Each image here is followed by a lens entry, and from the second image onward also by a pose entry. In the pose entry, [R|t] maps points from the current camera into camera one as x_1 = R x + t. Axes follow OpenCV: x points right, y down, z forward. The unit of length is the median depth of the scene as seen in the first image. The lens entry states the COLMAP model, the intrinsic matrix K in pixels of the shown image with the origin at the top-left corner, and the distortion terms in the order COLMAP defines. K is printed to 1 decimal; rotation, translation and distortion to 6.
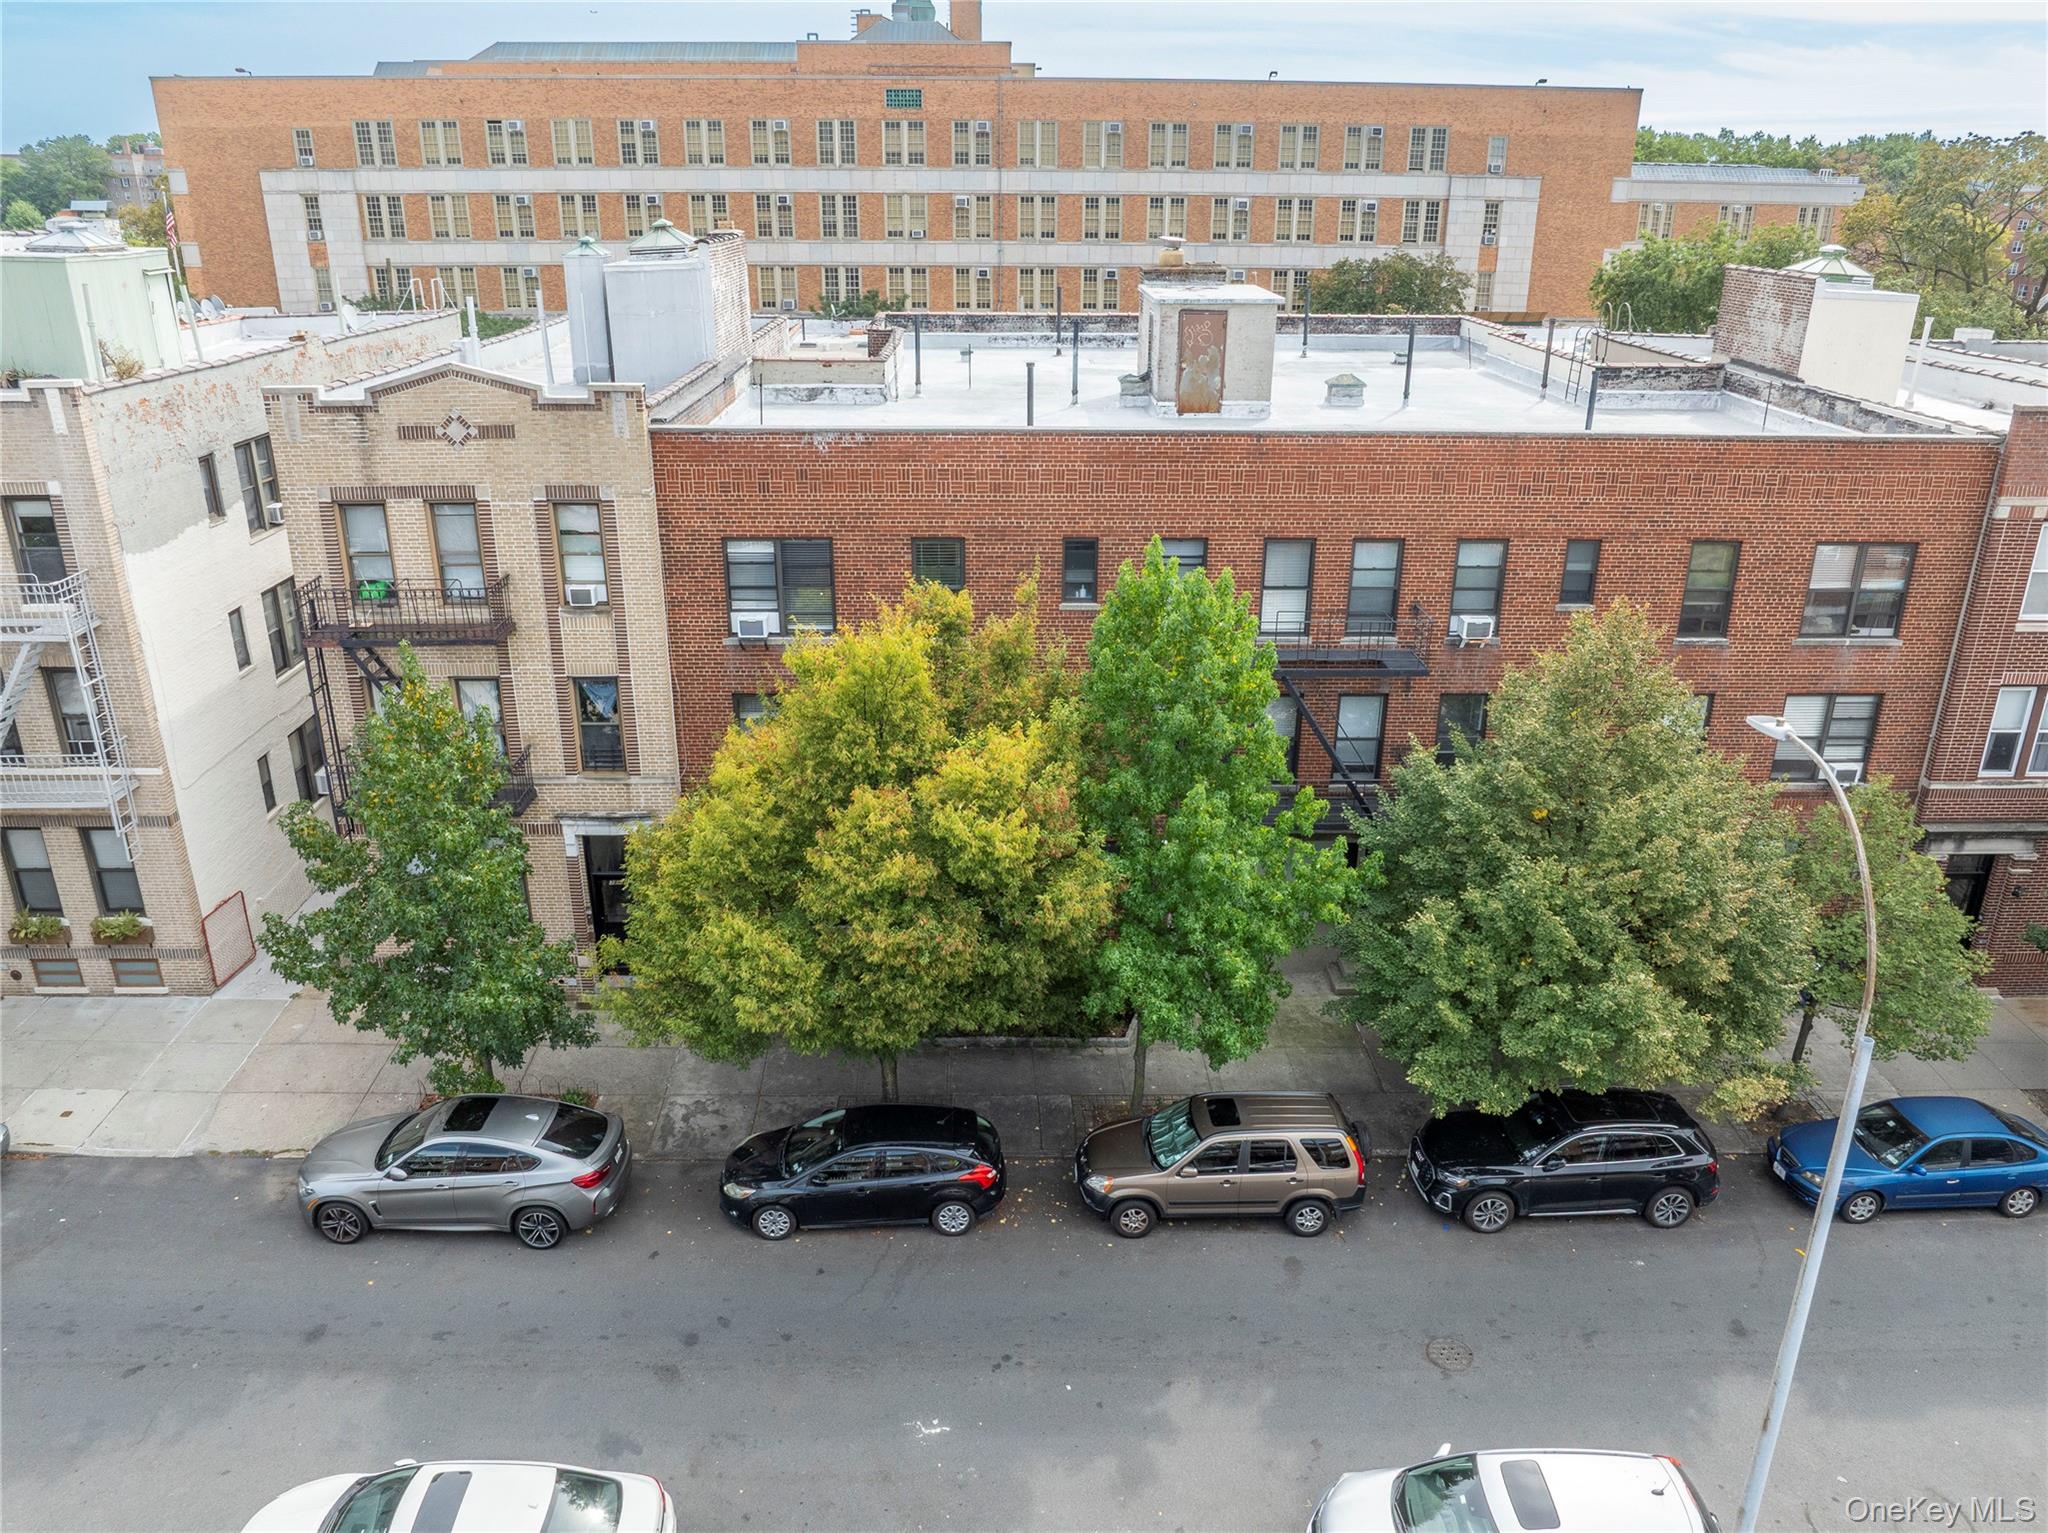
lens RADIAL K [[1479.5, 0, 1022.4], [0, 1479.5, 761.9], [0, 0, 1]] dist [-0.033766, 0.000493]
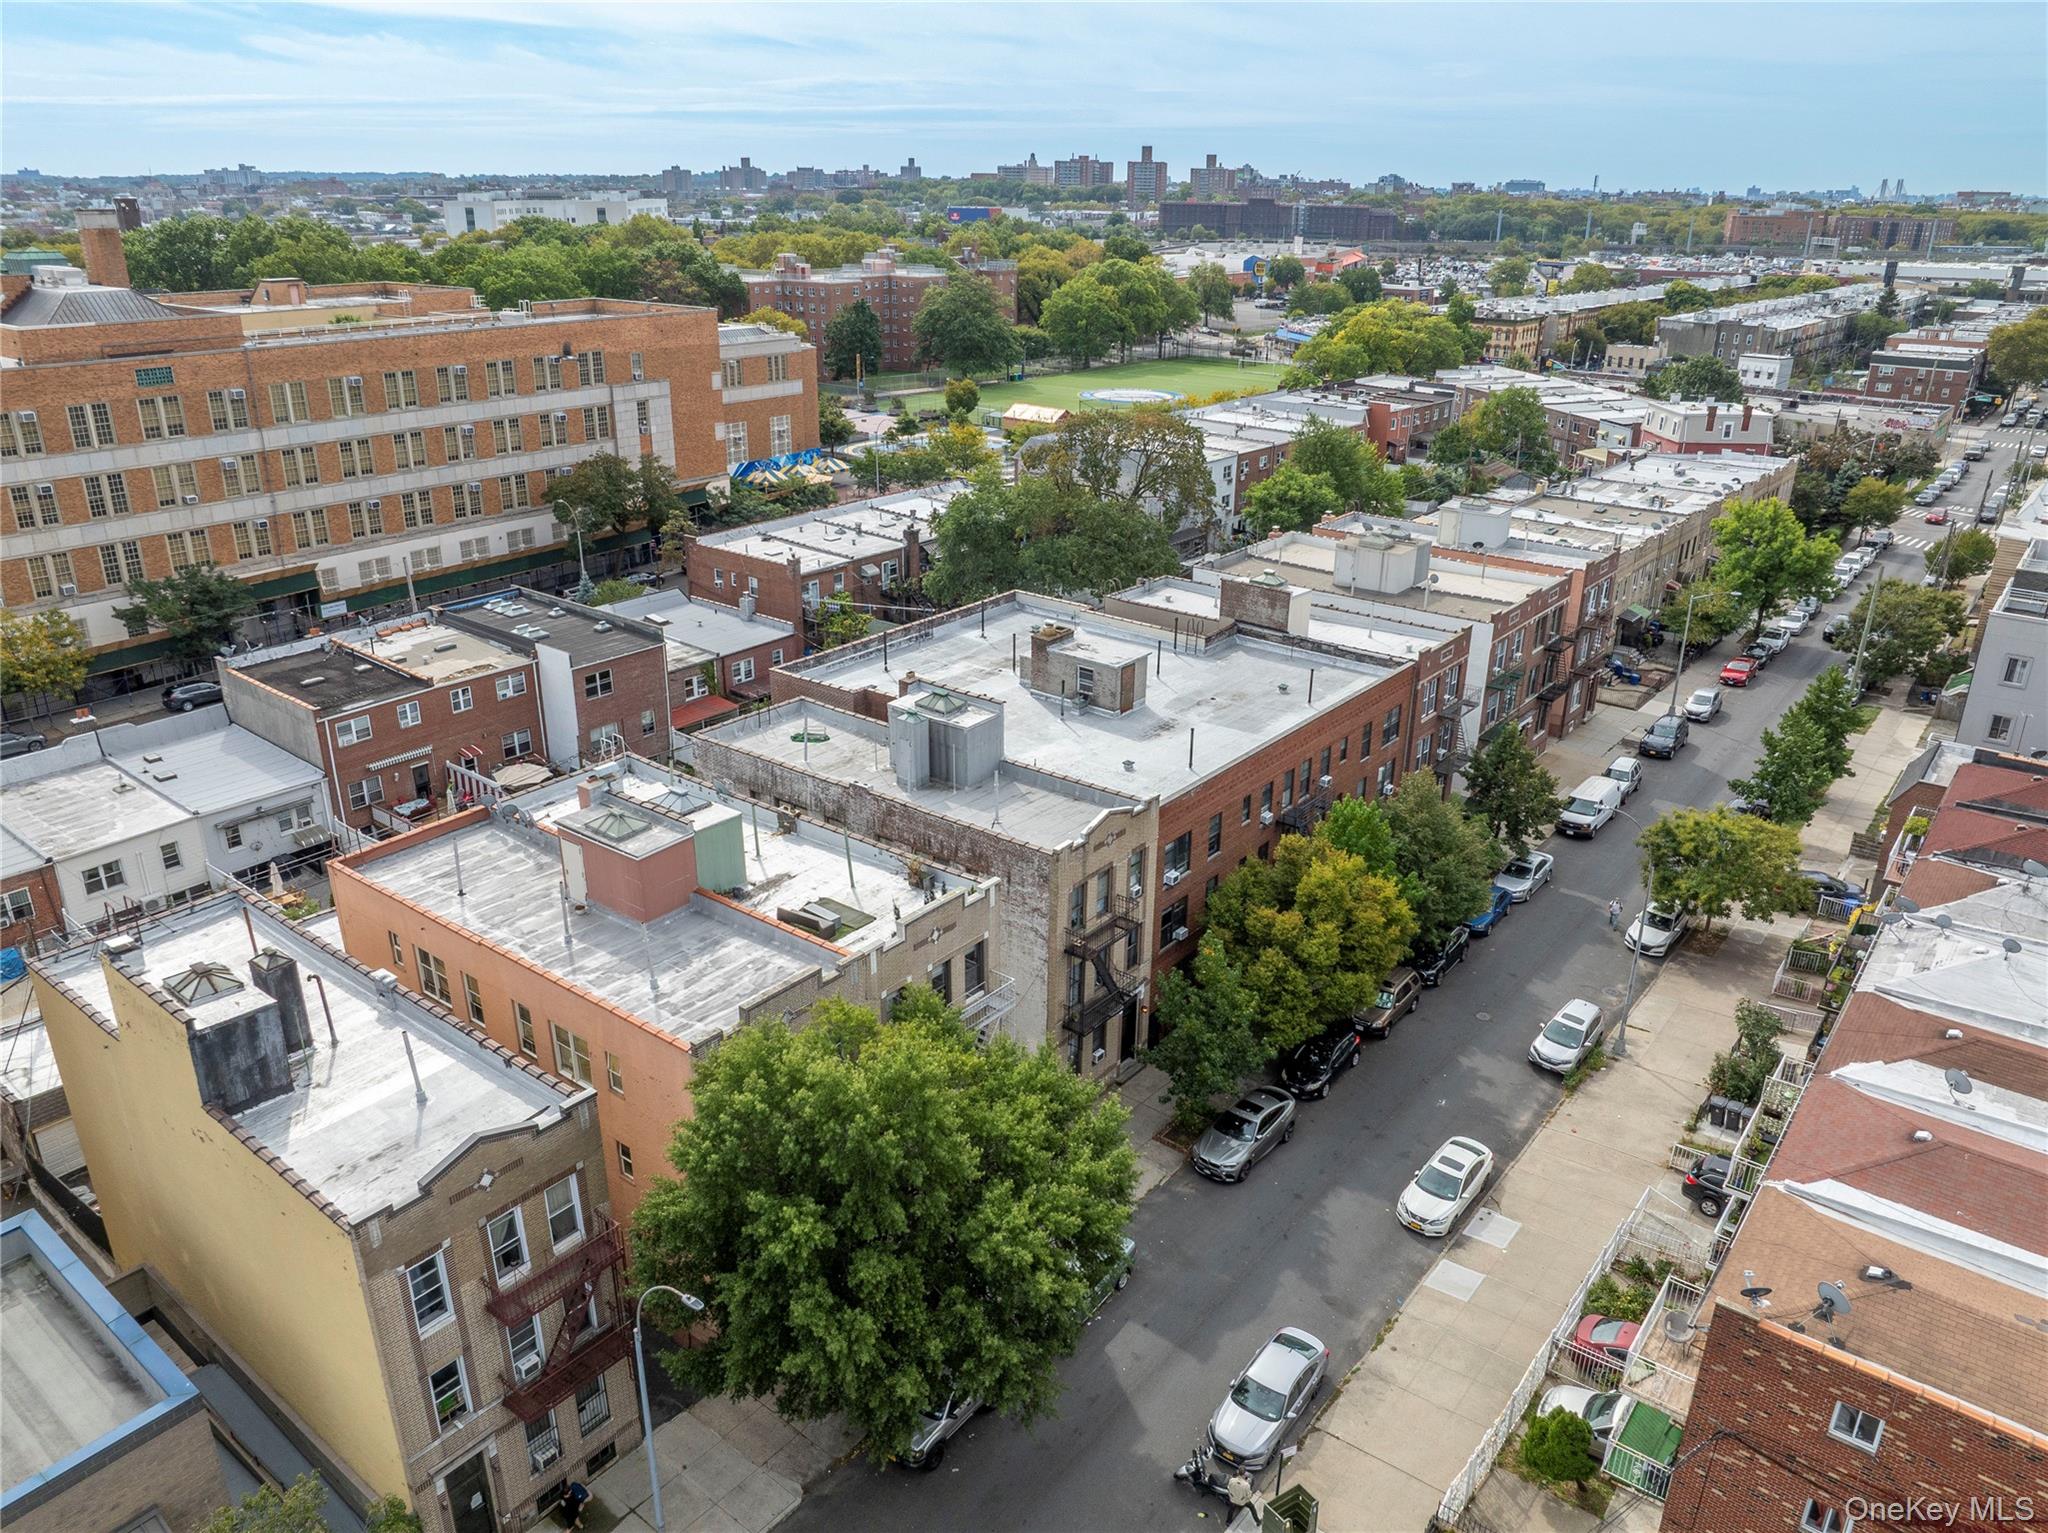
lens RADIAL K [[1464.2, 0, 1020.3], [0, 1464.2, 764.7], [0, 0, 1]] dist [-0.035403, 0.005361]
pose [[0.639635, -0.291369, 0.711316, -1.797274], [0.278485, 0.950349, 0.138861, -0.607903], [-0.716458, 0.109271, 0.689019, -0.361354]]
